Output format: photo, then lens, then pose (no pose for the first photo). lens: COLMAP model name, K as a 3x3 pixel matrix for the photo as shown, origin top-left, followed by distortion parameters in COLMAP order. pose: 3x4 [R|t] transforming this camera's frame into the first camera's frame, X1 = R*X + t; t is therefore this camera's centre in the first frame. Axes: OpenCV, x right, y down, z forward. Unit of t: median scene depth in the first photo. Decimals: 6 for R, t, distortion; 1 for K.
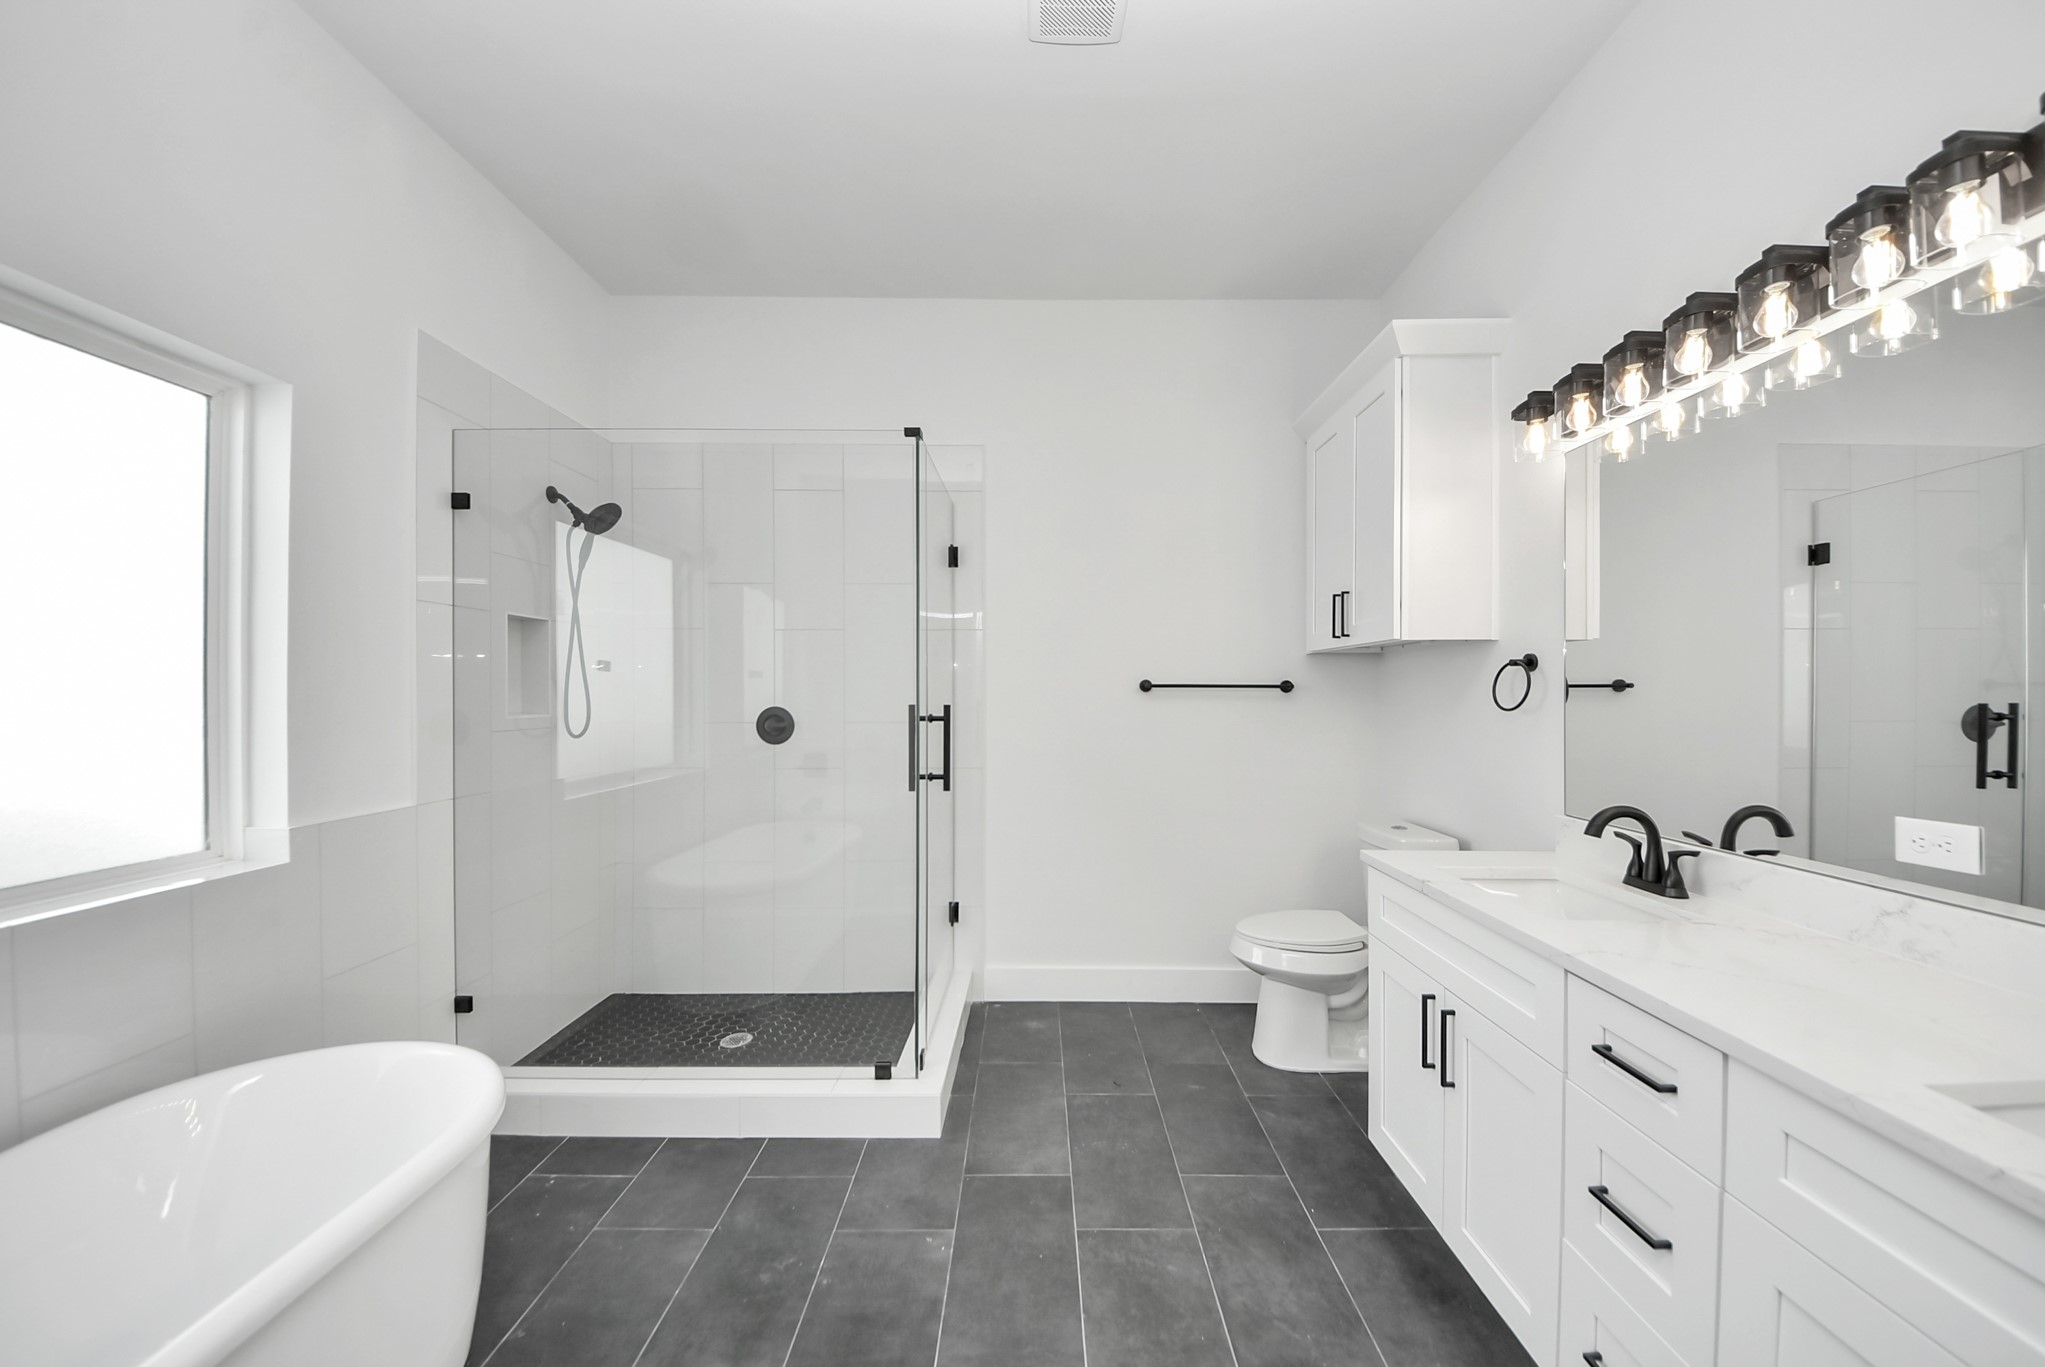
lens RADIAL K [[761.1, 0, 1035.7], [0, 761.1, 695.1], [0, 0, 1]] dist [0.001431, -0.007661]
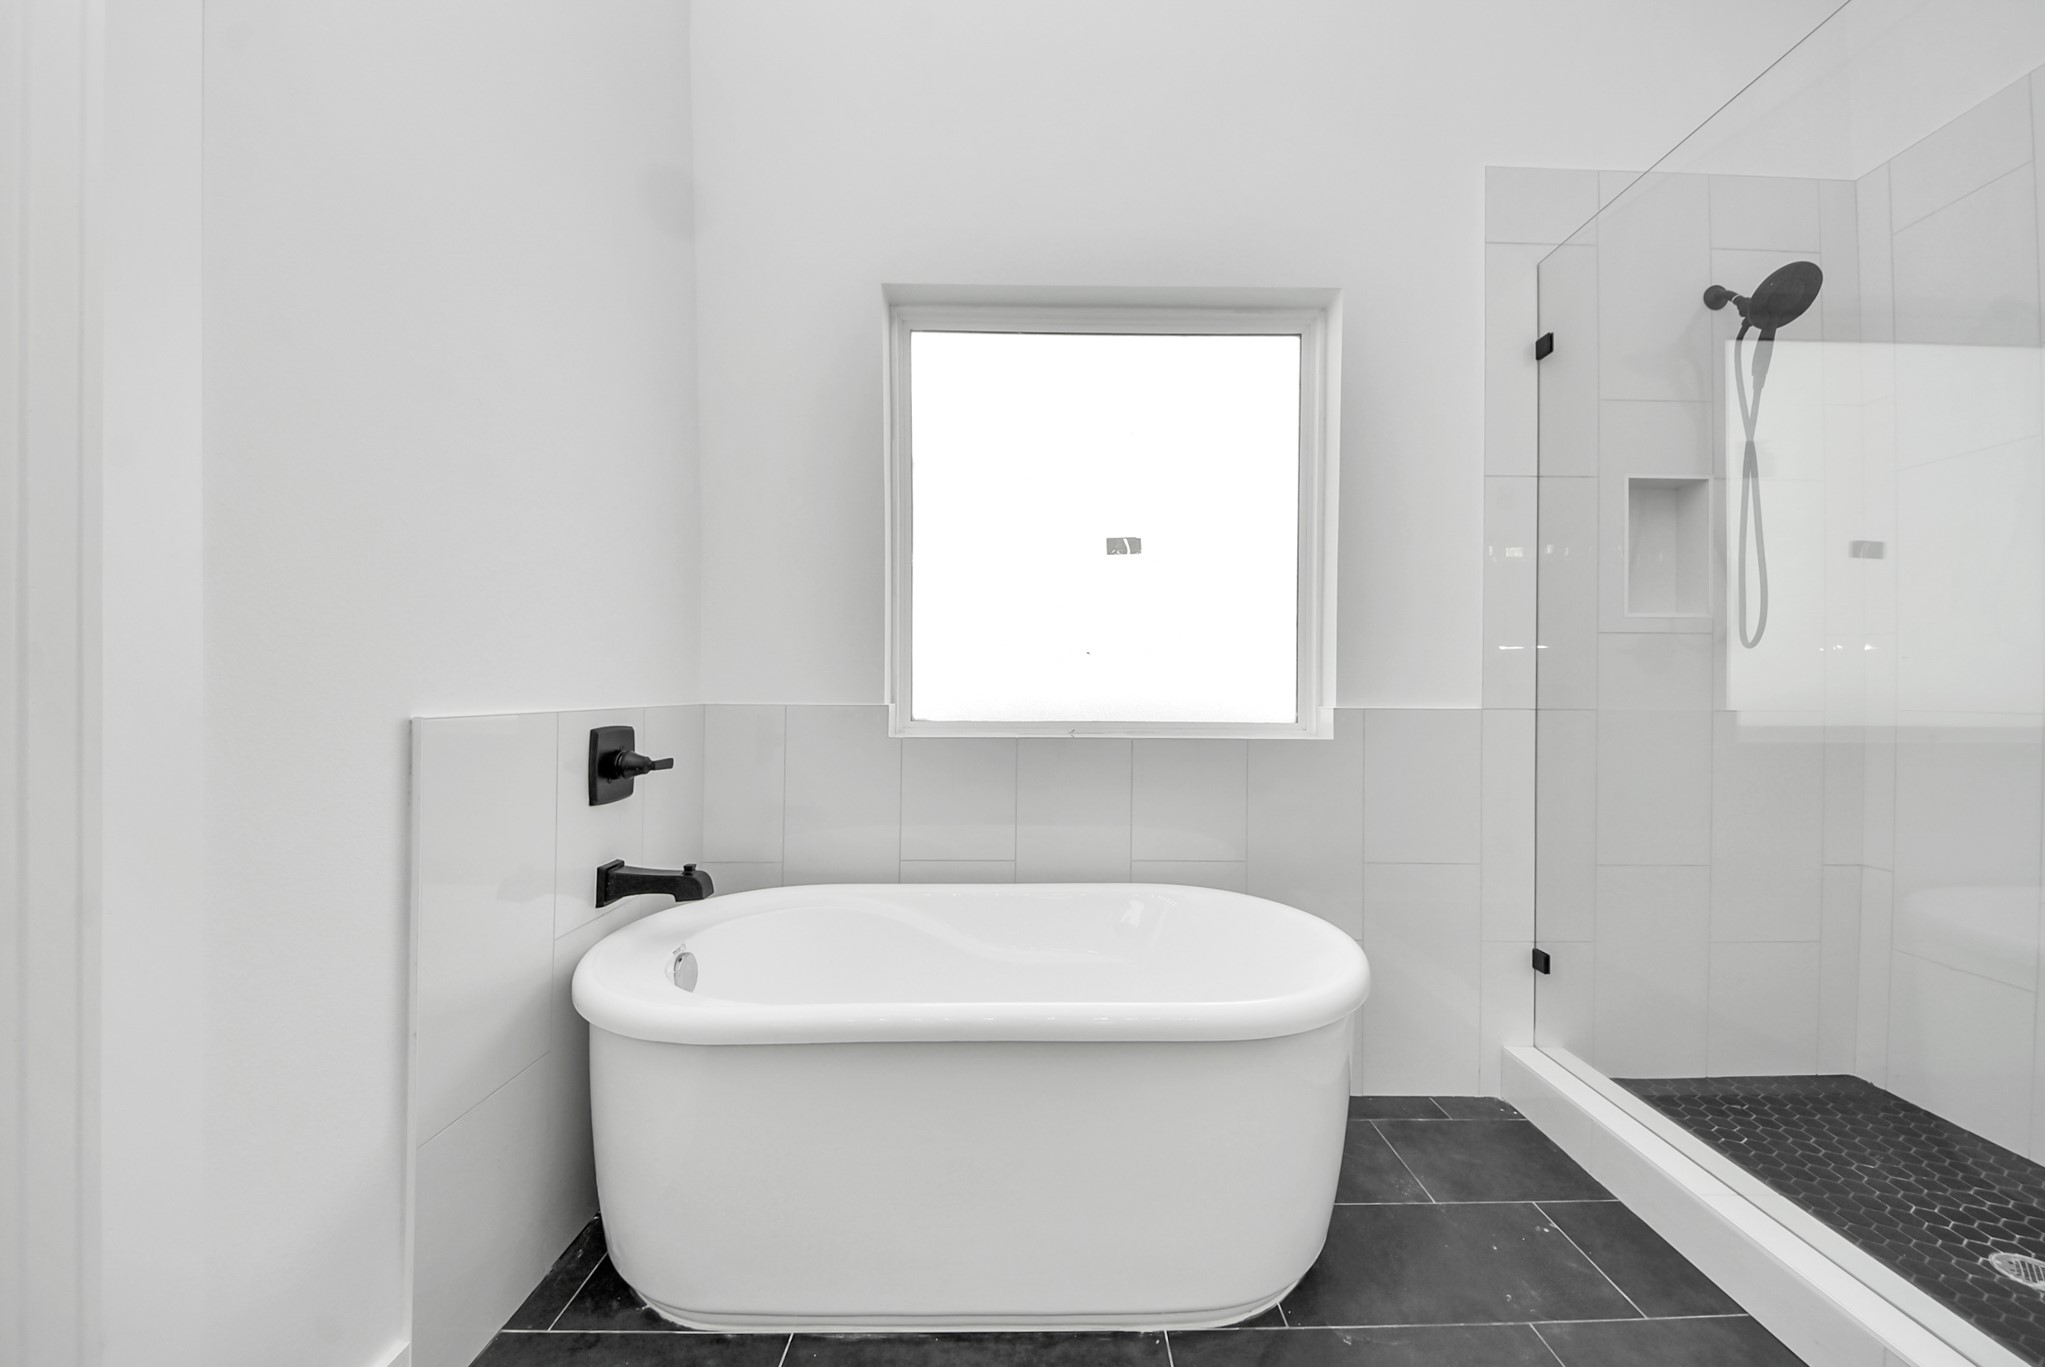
lens RADIAL K [[761.1, 0, 1035.7], [0, 761.1, 695.1], [0, 0, 1]] dist [0.001431, -0.007661]
pose [[0.006694, 0.011368, -0.999913, 0.057574], [-0.015855, 0.999811, 0.011261, 0.108448], [0.999852, 0.015779, 0.006873, 0.405603]]
